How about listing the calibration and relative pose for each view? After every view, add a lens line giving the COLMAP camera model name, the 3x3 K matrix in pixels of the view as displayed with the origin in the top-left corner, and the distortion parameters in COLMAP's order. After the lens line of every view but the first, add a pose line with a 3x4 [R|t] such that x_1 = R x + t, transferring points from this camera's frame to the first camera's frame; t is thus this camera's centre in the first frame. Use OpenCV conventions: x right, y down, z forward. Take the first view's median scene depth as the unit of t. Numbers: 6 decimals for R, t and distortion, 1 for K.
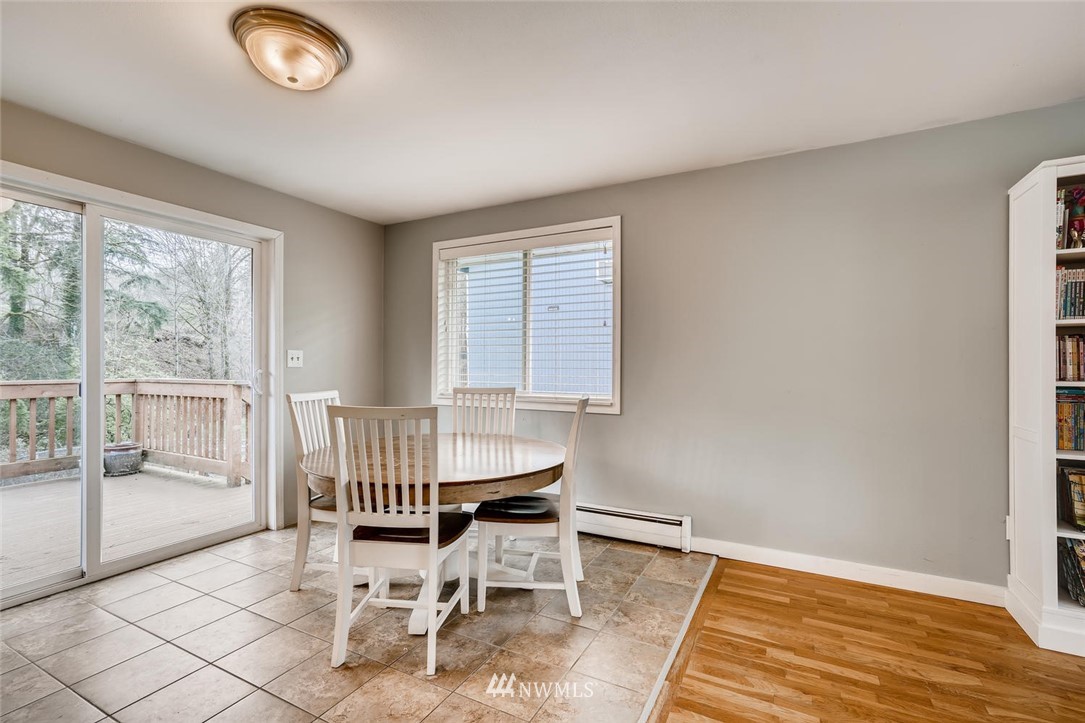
lens RADIAL K [[495.0, 0, 528.6], [0, 495.0, 360.7], [0, 0, 1]] dist [-0.000086, 0.000583]
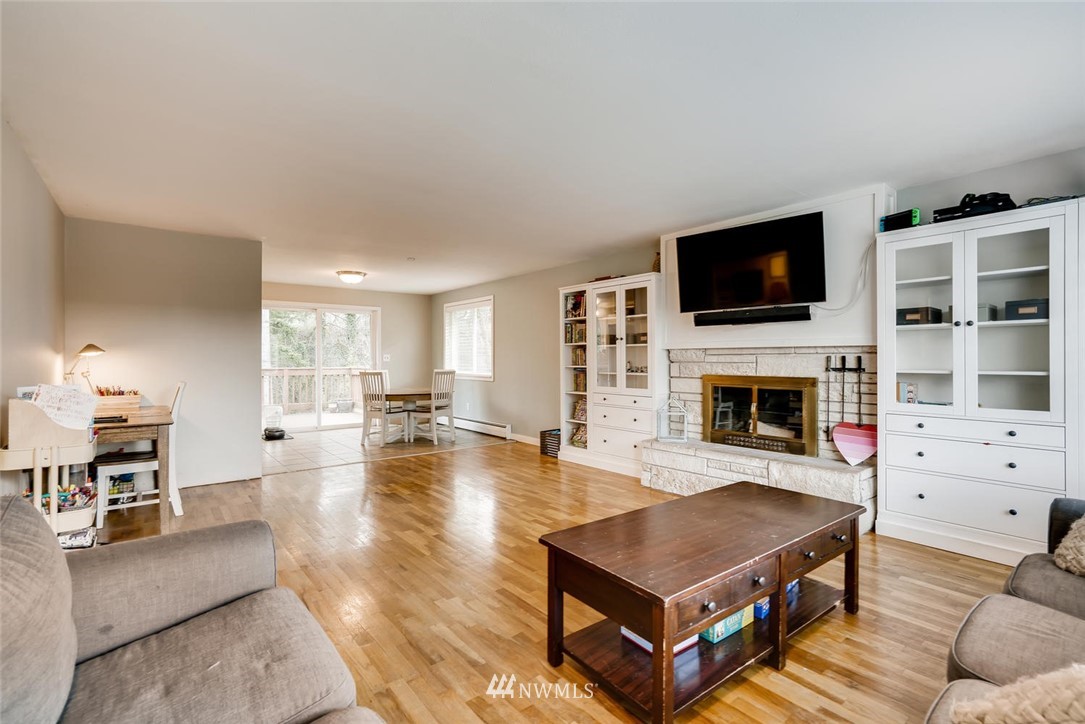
lens RADIAL K [[495.0, 0, 528.6], [0, 495.0, 361.2], [0, 0, 1]] dist [-0.000086, 0.000583]
pose [[0.911113, -0.004400, -0.412134, 1.272478], [0.011161, 0.999840, 0.014000, -0.016106], [0.412006, -0.017355, 0.911016, -1.017622]]
